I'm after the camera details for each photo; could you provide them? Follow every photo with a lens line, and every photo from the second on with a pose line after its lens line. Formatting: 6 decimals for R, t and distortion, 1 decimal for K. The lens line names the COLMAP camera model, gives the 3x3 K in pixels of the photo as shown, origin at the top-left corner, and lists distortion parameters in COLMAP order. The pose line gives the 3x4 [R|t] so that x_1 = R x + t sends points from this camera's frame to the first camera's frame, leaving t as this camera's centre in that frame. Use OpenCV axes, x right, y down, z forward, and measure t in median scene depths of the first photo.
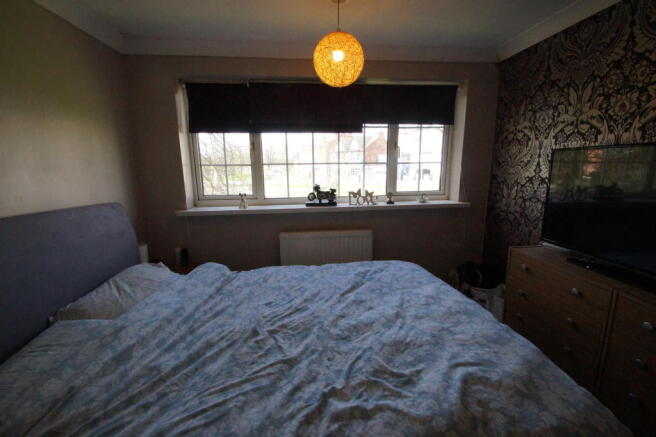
lens RADIAL K [[293.0, 0, 325.8], [0, 293.0, 221.7], [0, 0, 1]] dist [0.000819, -0.009856]
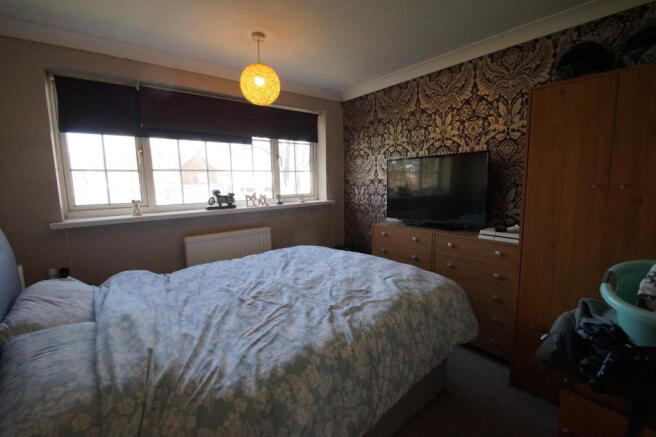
lens RADIAL K [[293.0, 0, 330.5], [0, 293.0, 217.5], [0, 0, 1]] dist [0.000819, -0.009856]
pose [[0.829656, -0.074691, 0.553255, -0.396140], [0.116025, 0.992440, -0.040007, 0.092697], [-0.546085, 0.097383, 0.832050, -0.149083]]
